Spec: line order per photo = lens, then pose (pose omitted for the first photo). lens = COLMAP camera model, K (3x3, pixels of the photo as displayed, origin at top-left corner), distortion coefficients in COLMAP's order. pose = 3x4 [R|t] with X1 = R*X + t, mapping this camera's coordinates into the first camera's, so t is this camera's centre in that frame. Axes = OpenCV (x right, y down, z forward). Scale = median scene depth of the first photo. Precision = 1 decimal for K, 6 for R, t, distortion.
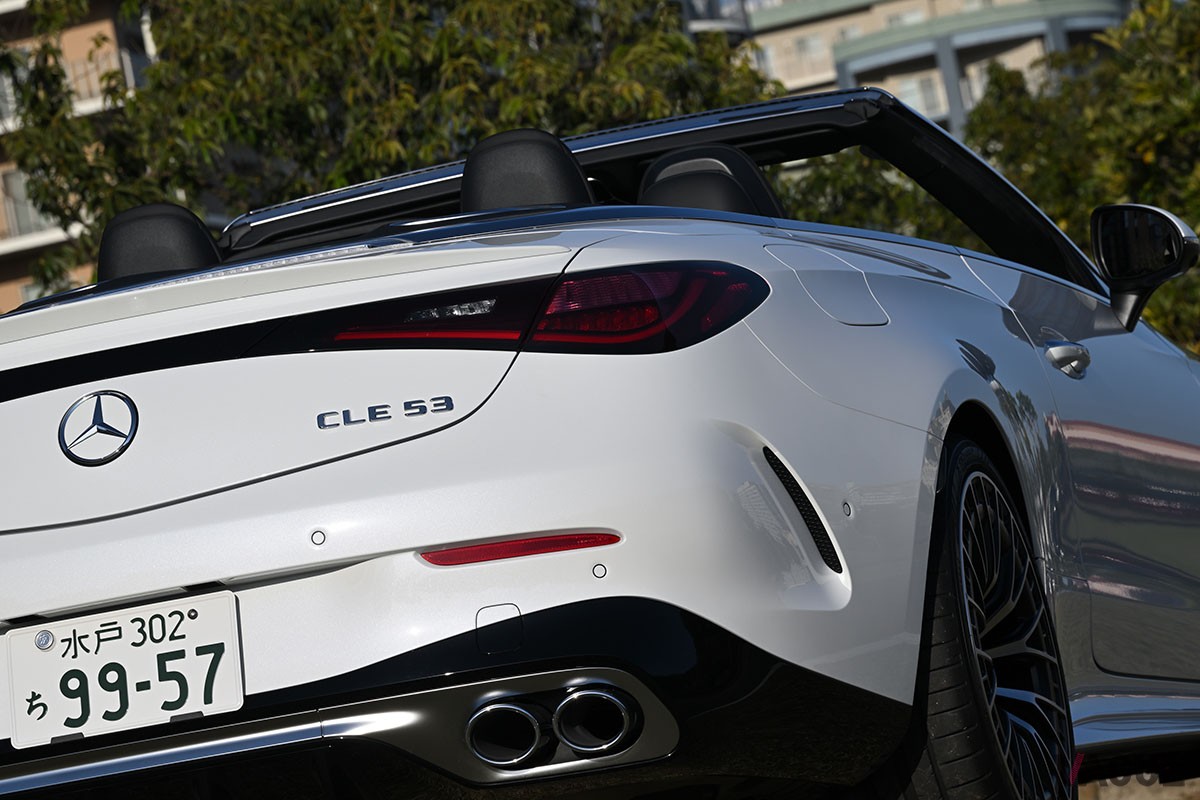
lens RADIAL K [[6792.0, 0, 600.0], [0, 6792.0, 400.0], [0, 0, 1]] dist [-0.139757, 12.582820]
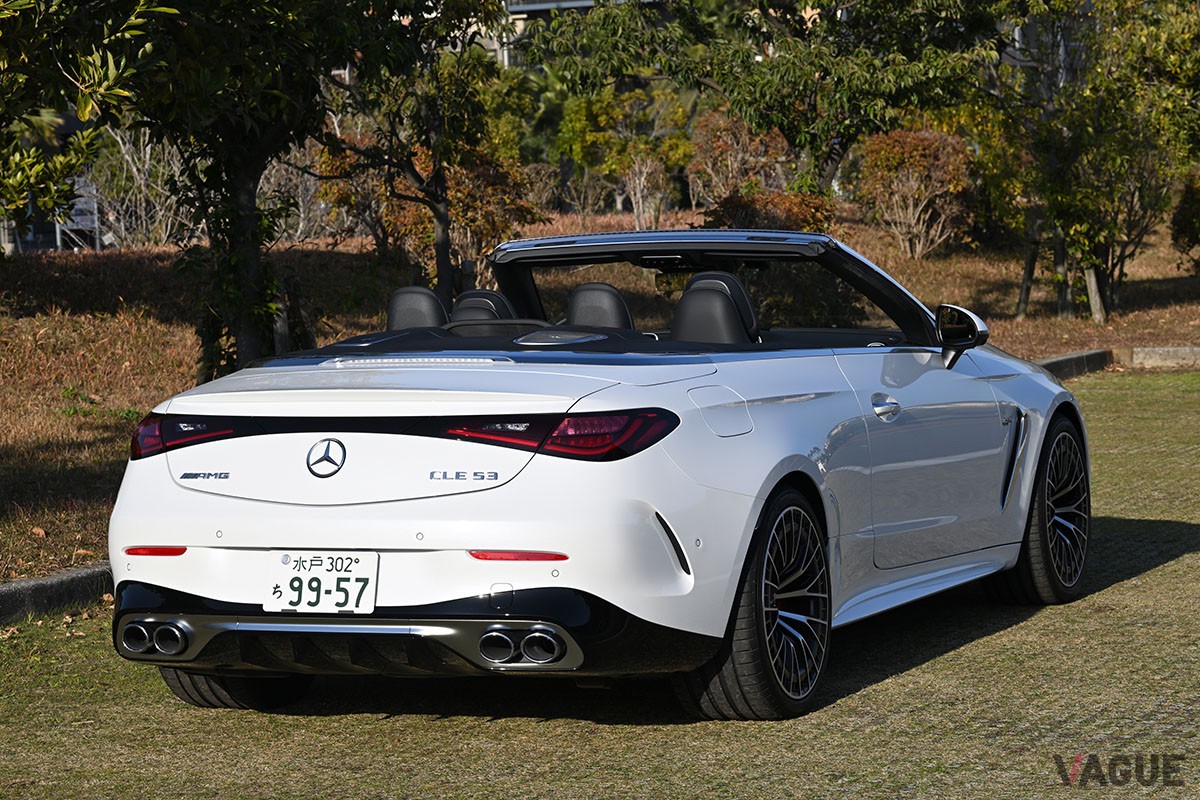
lens RADIAL K [[3816.5, 0, 600.0], [0, 3816.5, 400.0], [0, 0, 1]] dist [-0.108921, 10.148695]
pose [[0.983879, 0.145857, -0.103480, 0.099114], [-0.129718, 0.980367, 0.148503, -0.157592], [0.123109, -0.132685, 0.983483, -0.079802]]
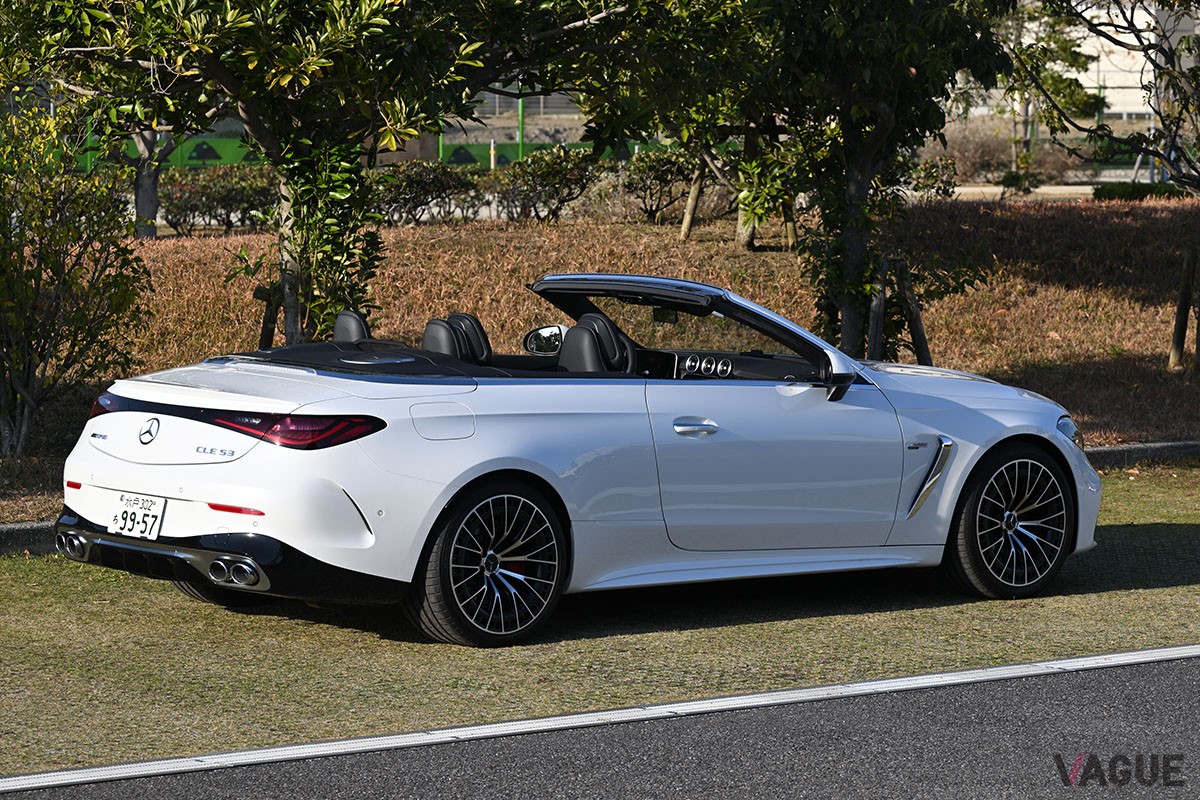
lens RADIAL K [[4859.1, 0, 600.0], [0, 4859.1, 400.0], [0, 0, 1]] dist [-0.142345, -0.231588]
pose [[0.818923, 0.226144, -0.527470, 0.977101], [-0.116782, 0.965525, 0.232642, -0.427139], [0.561896, -0.128917, 0.817100, -0.490751]]
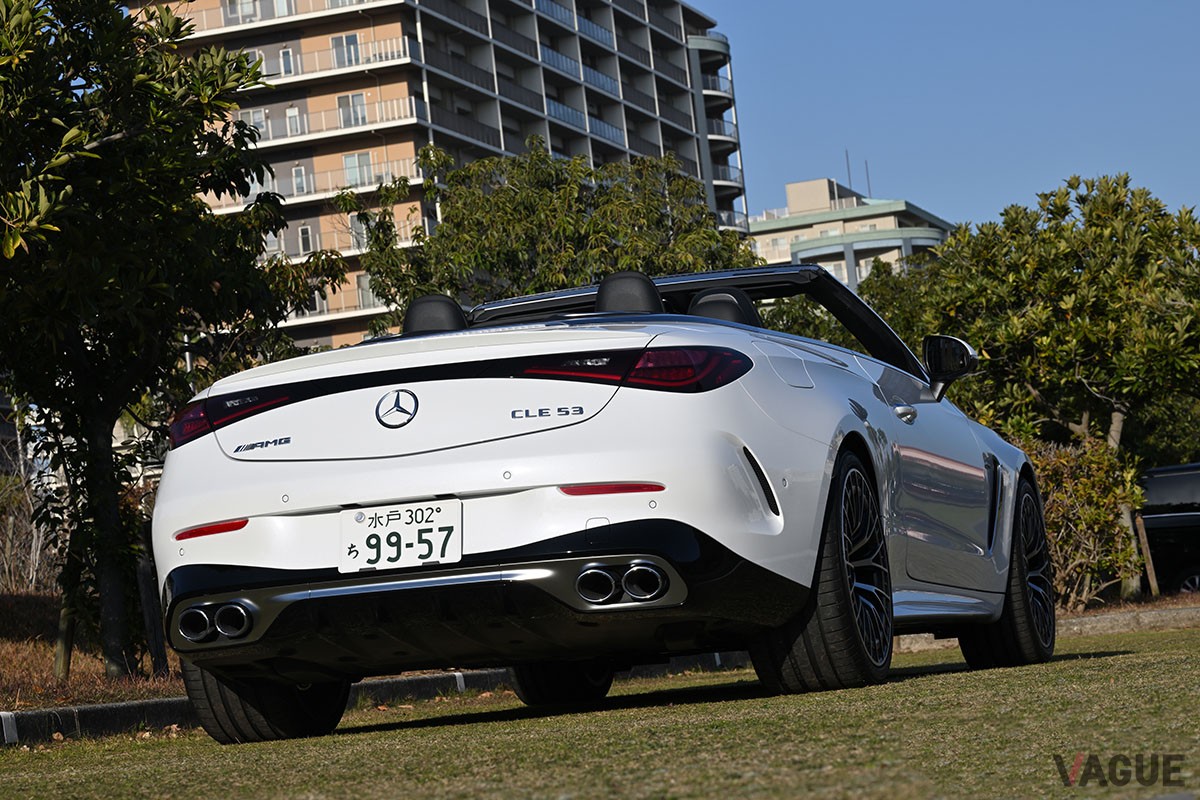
lens RADIAL K [[3506.3, 0, 600.0], [0, 3506.3, 400.0], [0, 0, 1]] dist [0.048645, -0.379287]
pose [[0.996660, 0.080043, -0.016195, -0.000994], [-0.080112, 0.996779, -0.003671, 0.000600], [0.015849, 0.004957, 0.999862, 0.012355]]
